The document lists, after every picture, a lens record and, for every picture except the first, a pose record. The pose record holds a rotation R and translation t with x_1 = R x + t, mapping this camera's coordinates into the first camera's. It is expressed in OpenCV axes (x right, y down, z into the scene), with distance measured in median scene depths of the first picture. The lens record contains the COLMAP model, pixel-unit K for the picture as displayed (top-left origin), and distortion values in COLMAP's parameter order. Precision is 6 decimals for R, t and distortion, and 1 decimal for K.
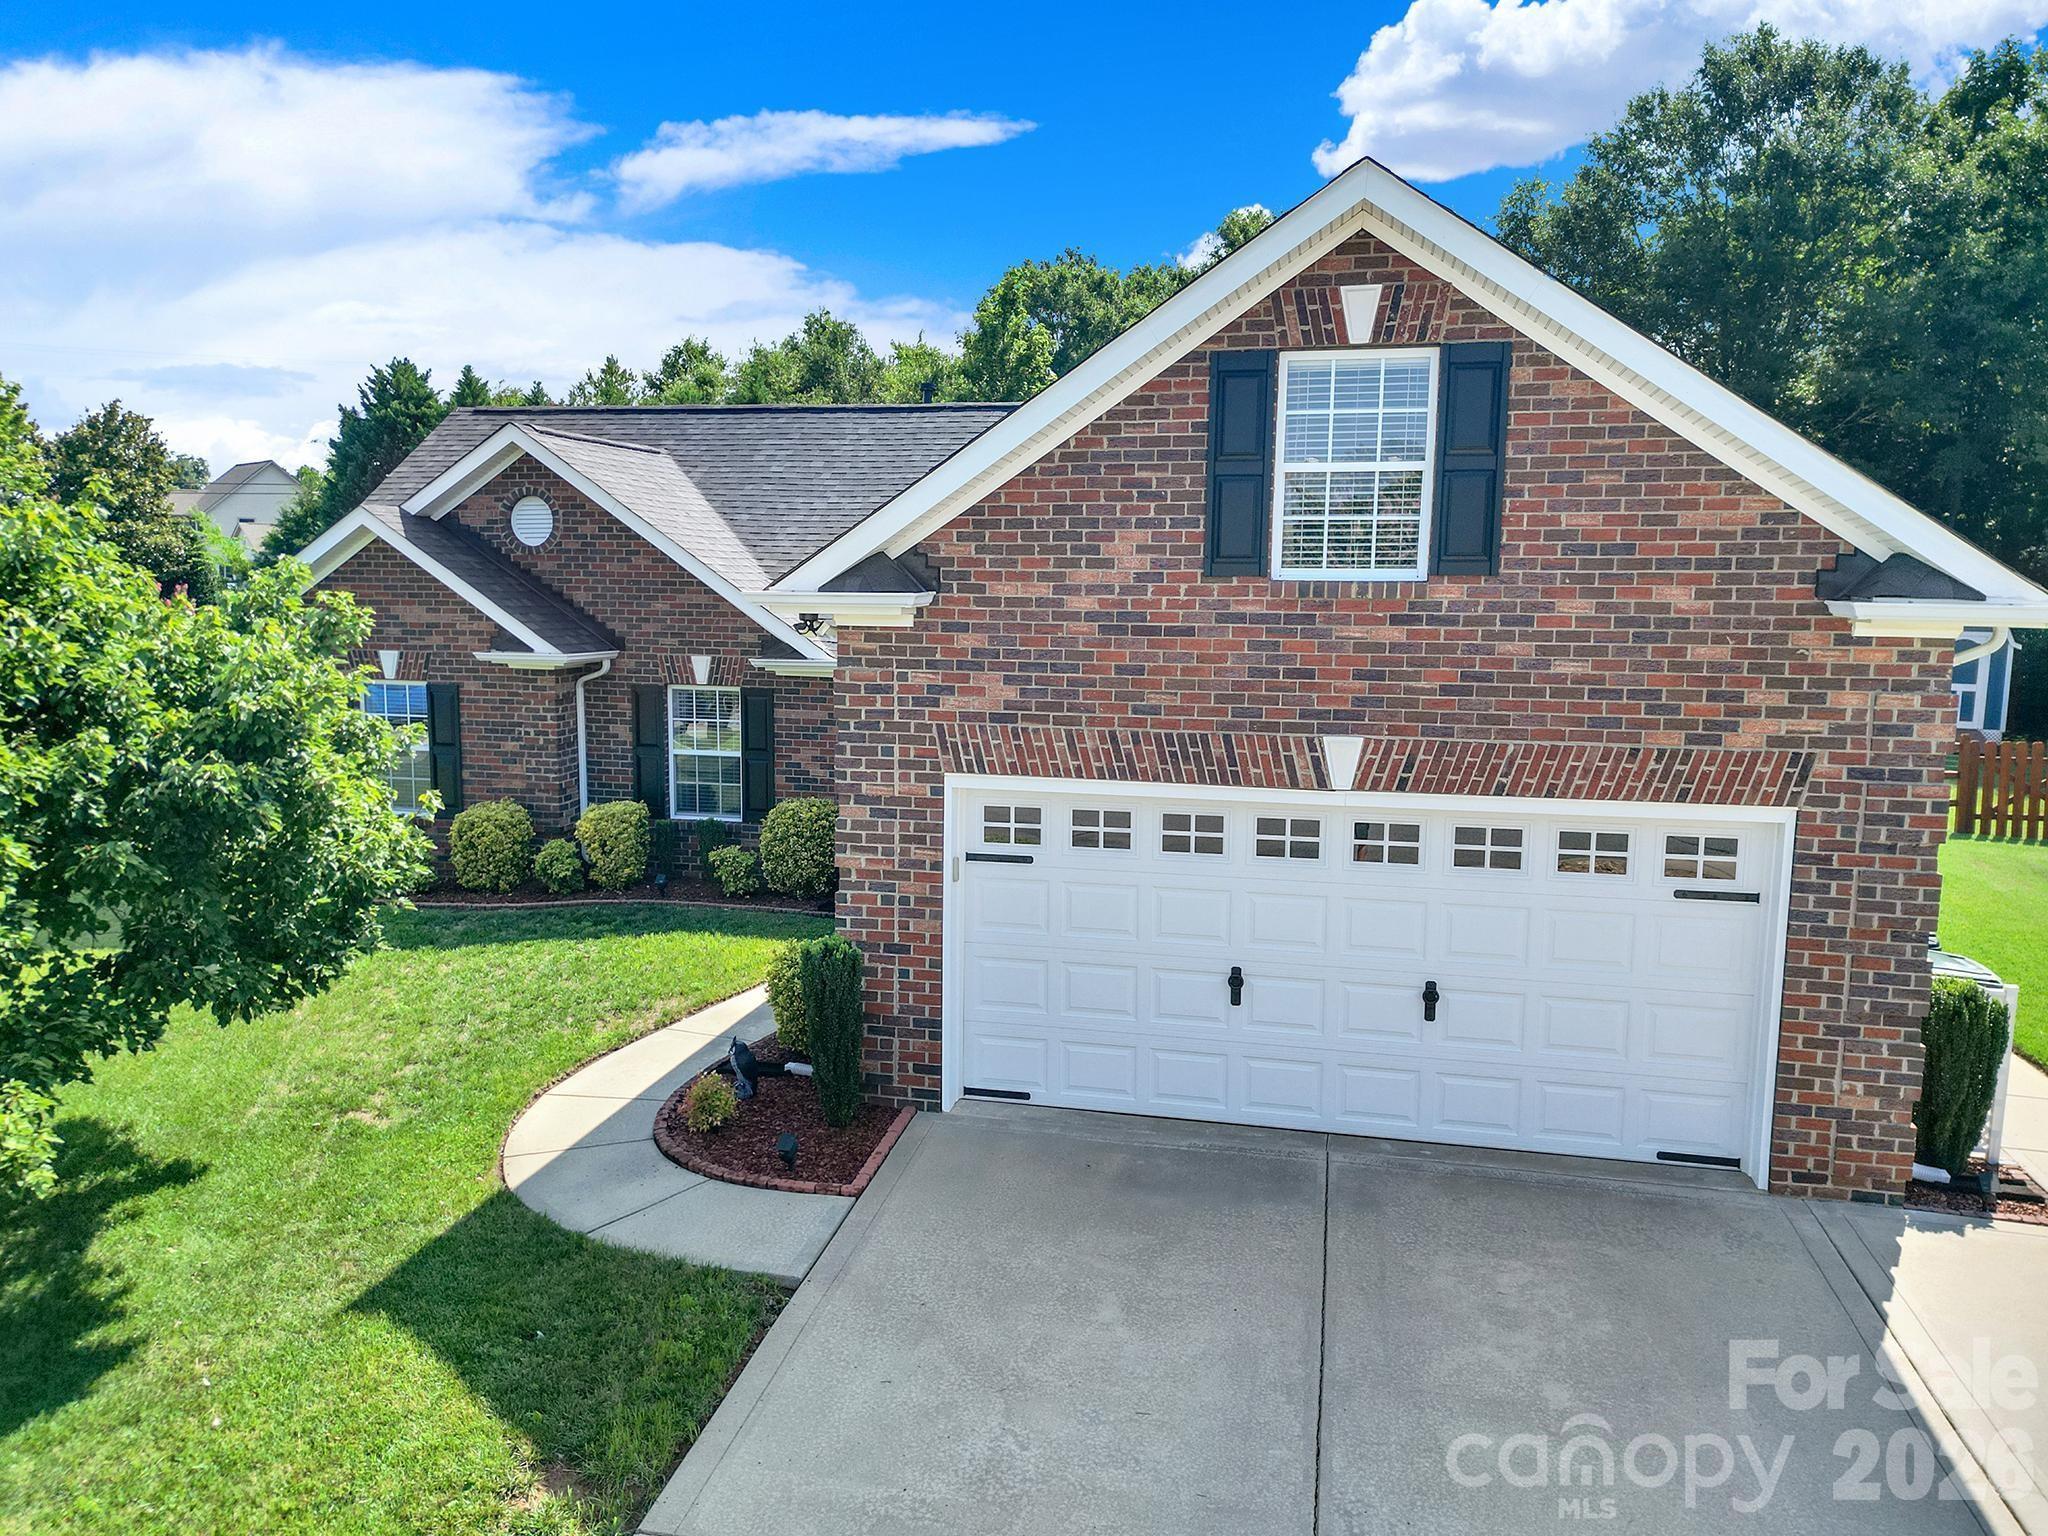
lens RADIAL K [[1454.7, 0, 1024.0], [0, 1454.7, 768.0], [0, 0, 1]] dist [0.020482, -0.024326]
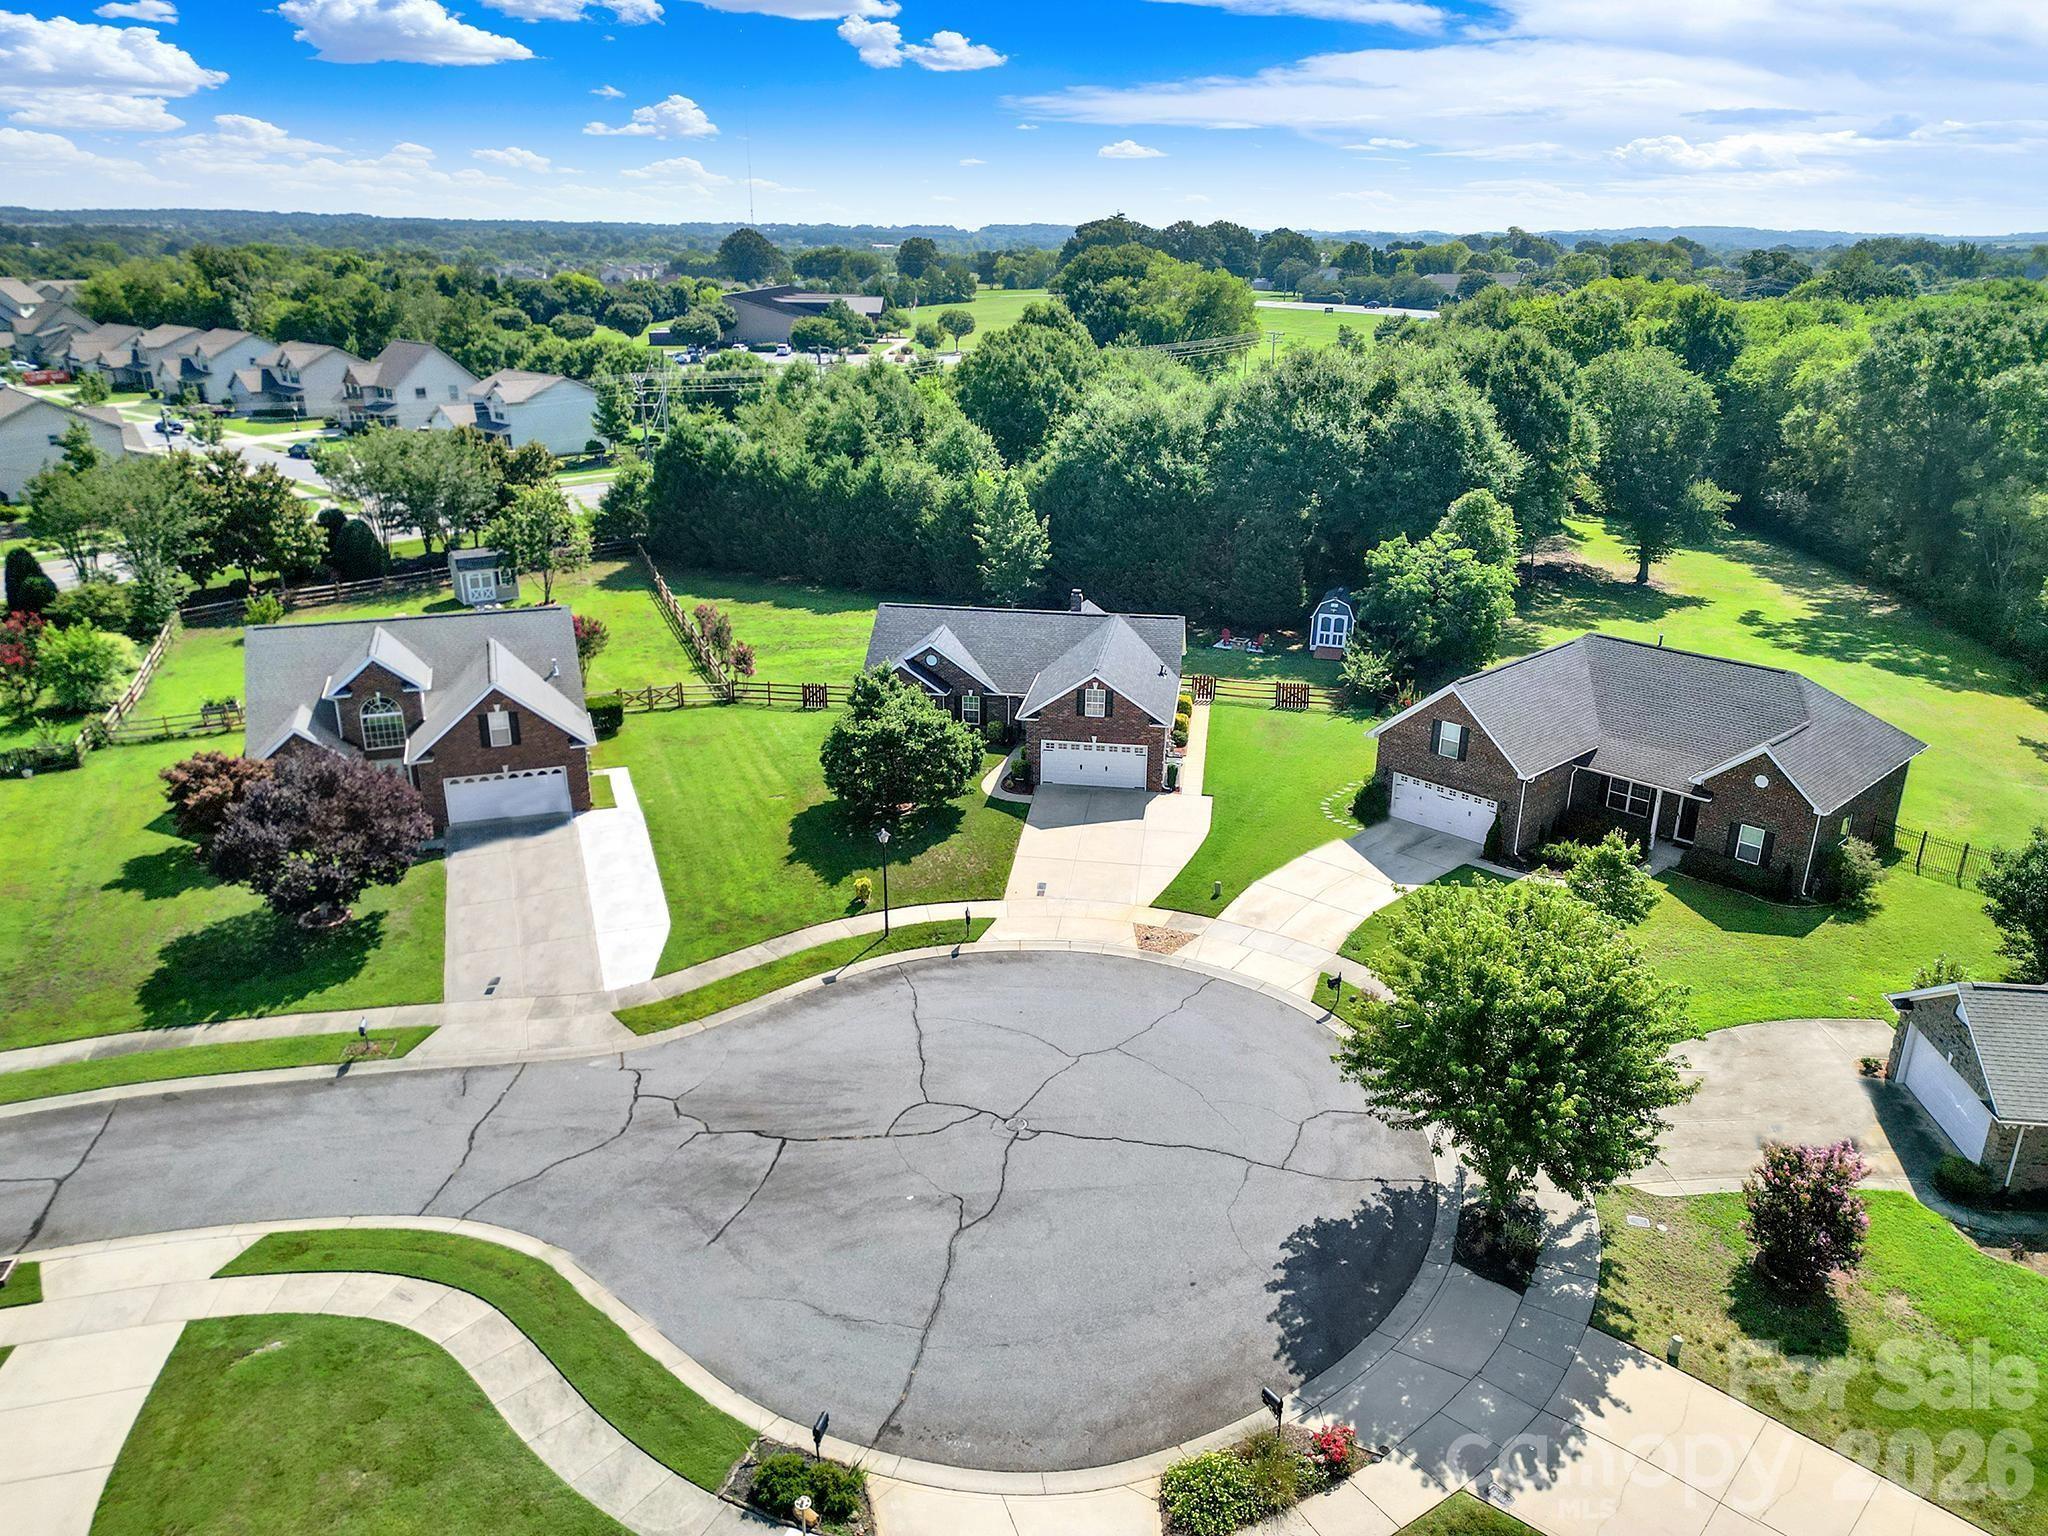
lens RADIAL K [[1445.6, 0, 1024.0], [0, 1445.6, 768.0], [0, 0, 1]] dist [0.025813, -0.003661]
pose [[0.997580, -0.027073, 0.064046, -0.623236], [0.012134, 0.974737, 0.223025, -1.507740], [-0.068466, -0.221708, 0.972707, -6.212327]]
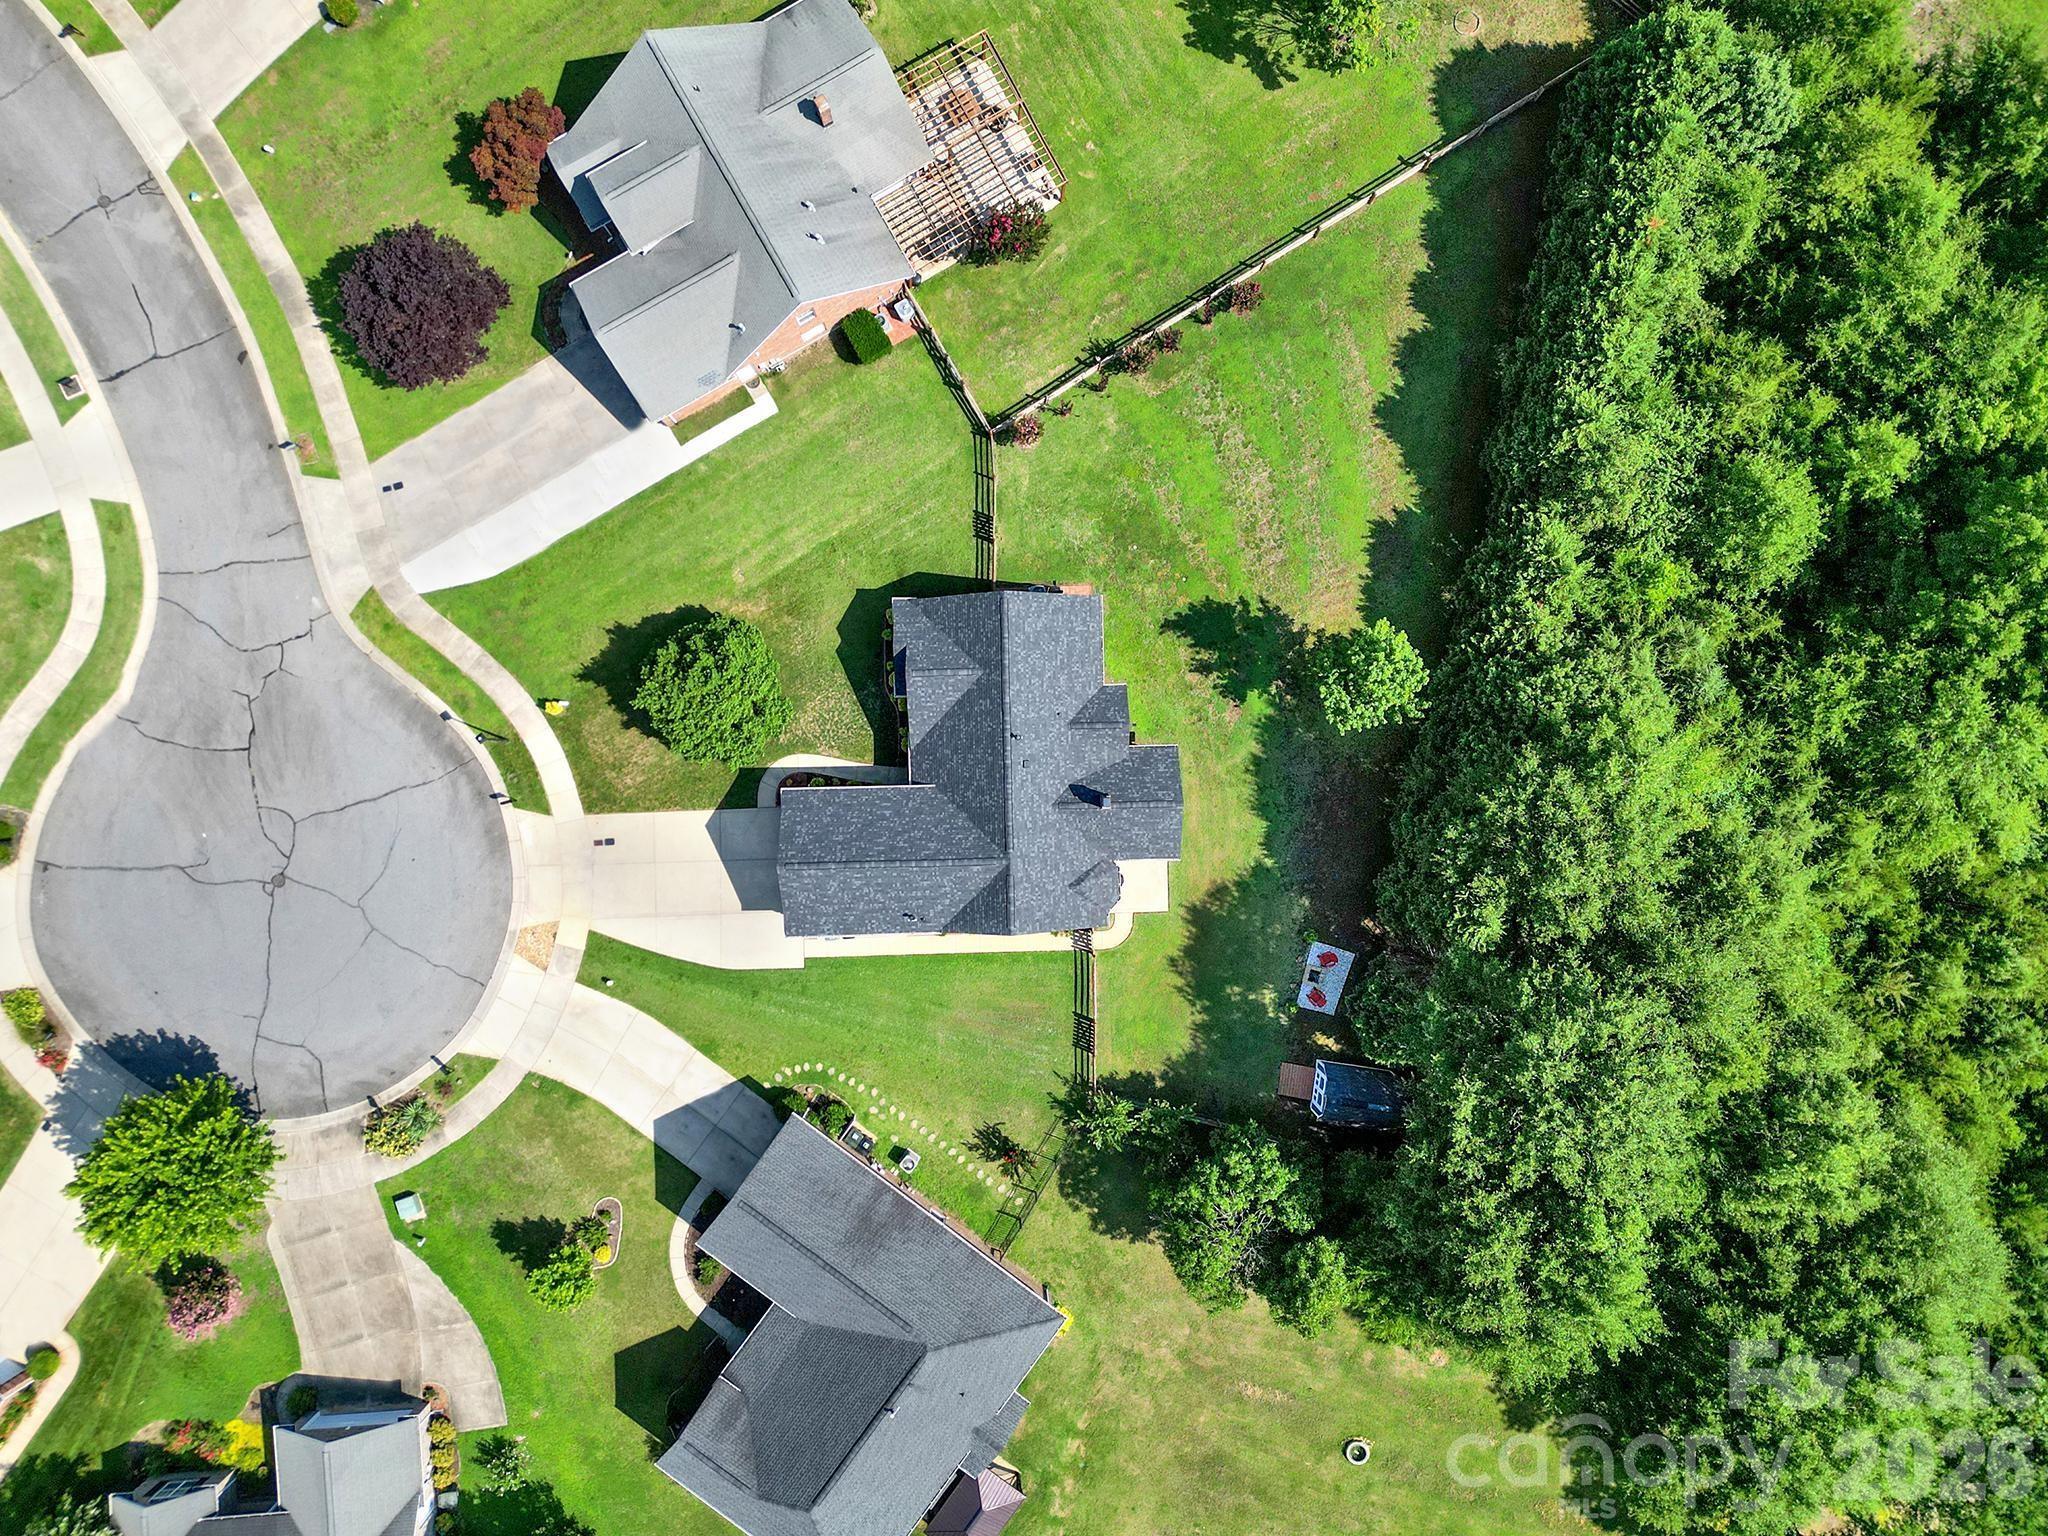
lens RADIAL K [[1445.6, 0, 1024.0], [0, 1445.6, 768.0], [0, 0, 1]] dist [0.025813, -0.003661]
pose [[0.244257, 0.969682, -0.007454, 0.096470], [-0.129907, 0.040339, 0.990705, -7.947194], [0.960970, -0.241019, 0.135822, 1.258522]]
